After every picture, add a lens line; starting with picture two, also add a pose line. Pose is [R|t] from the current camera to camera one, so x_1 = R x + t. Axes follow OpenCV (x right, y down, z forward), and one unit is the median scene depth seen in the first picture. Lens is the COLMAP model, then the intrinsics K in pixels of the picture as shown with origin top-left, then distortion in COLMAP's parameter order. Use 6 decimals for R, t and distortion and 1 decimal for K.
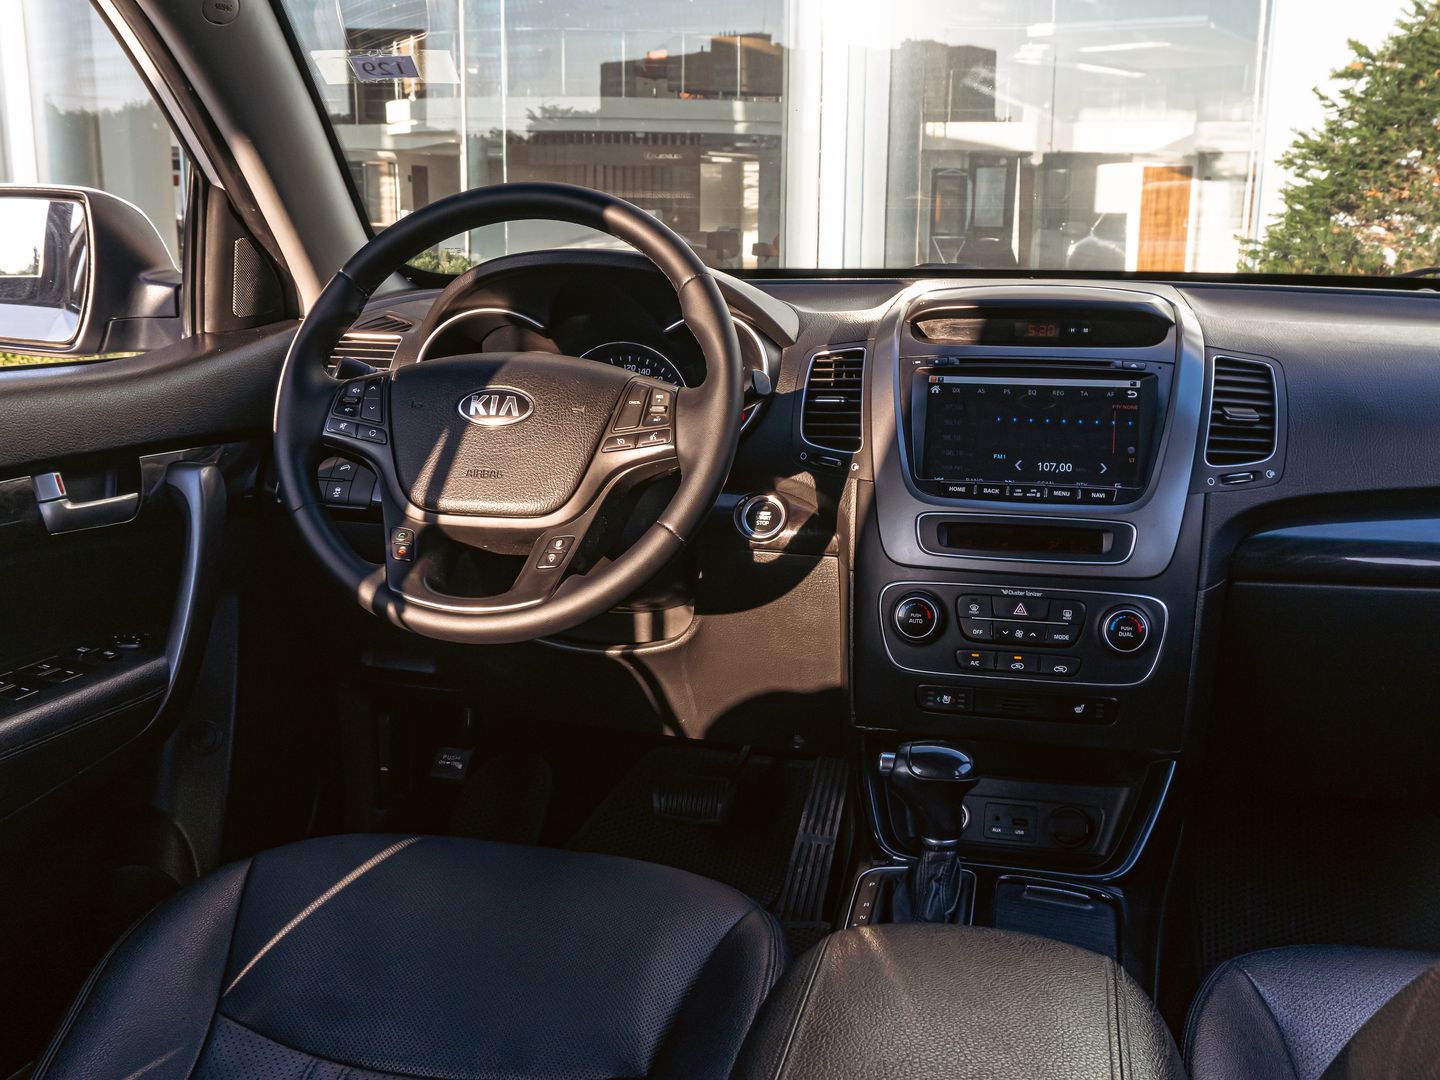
lens RADIAL K [[1404.1, 0, 723.0], [0, 1404.1, 541.0], [0, 0, 1]] dist [-0.010689, 0.000000]
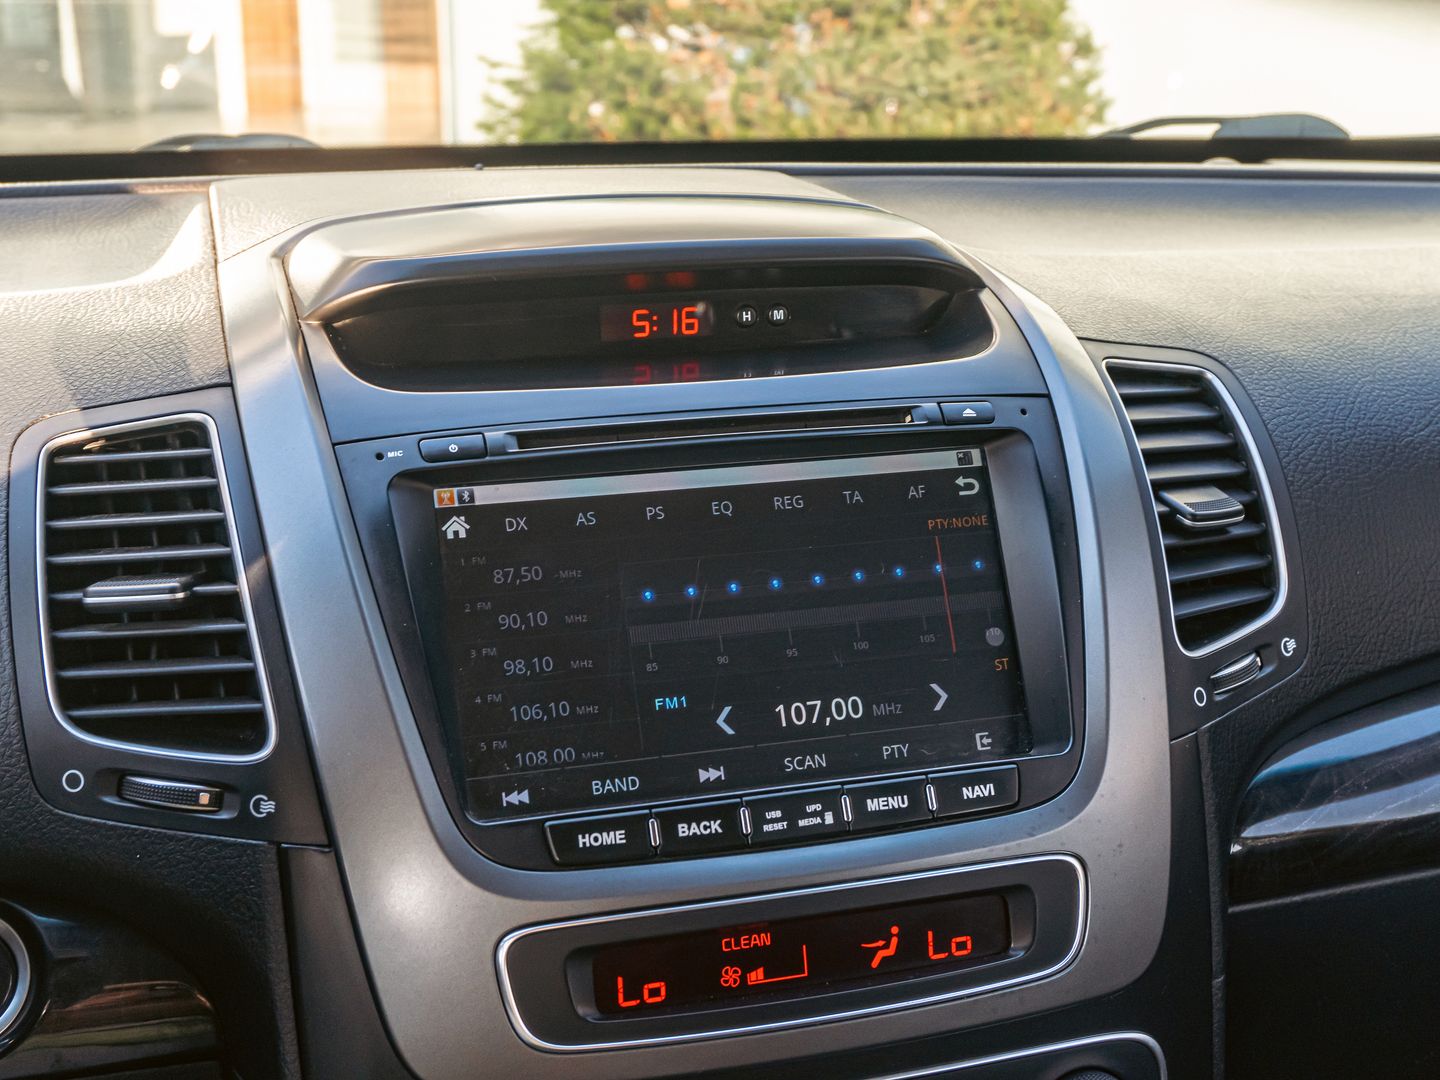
lens RADIAL K [[1912.5, 0, 727.4], [0, 1912.5, 540.7], [0, 0, 1]] dist [0.015225, 0.000000]
pose [[0.866748, -0.135019, 0.480123, -0.016463], [0.119320, 0.990840, 0.063236, -0.131984], [-0.484263, 0.002478, 0.874919, 0.583471]]
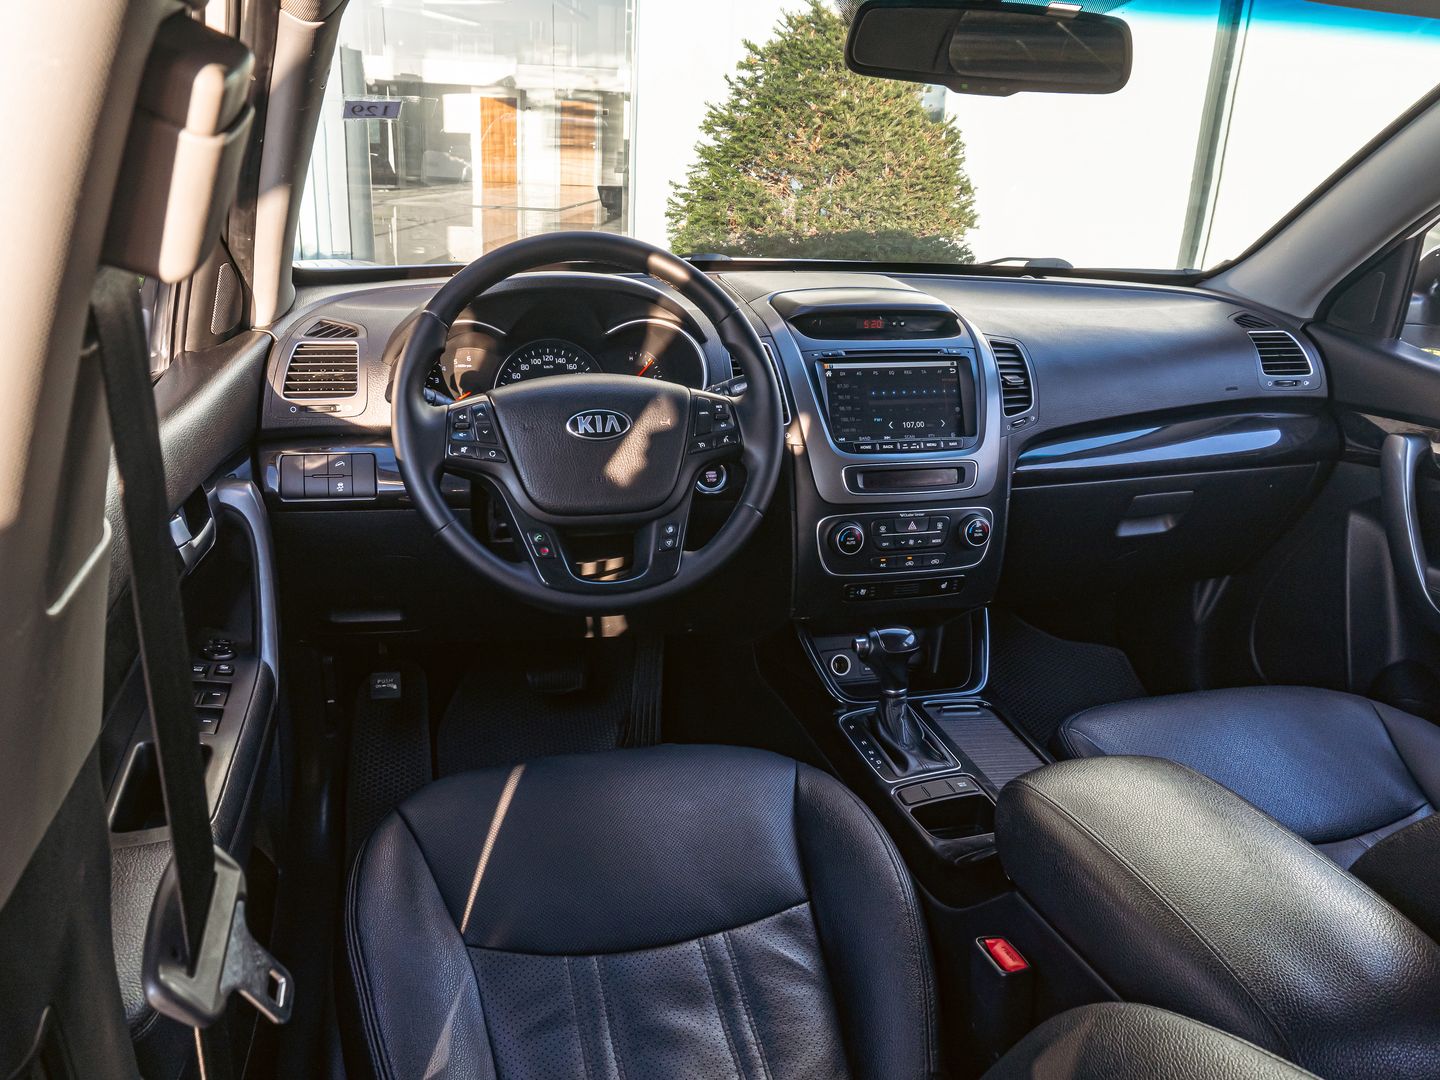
lens RADIAL K [[1056.7, 0, 690.4], [0, 1056.7, 528.9], [0, 0, 1]] dist [-0.000354, -0.004117]
pose [[0.892946, -0.129741, 0.431062, -0.464761], [0.072929, 0.986611, 0.145878, -0.124268], [-0.444216, -0.098824, 0.890452, 0.112926]]
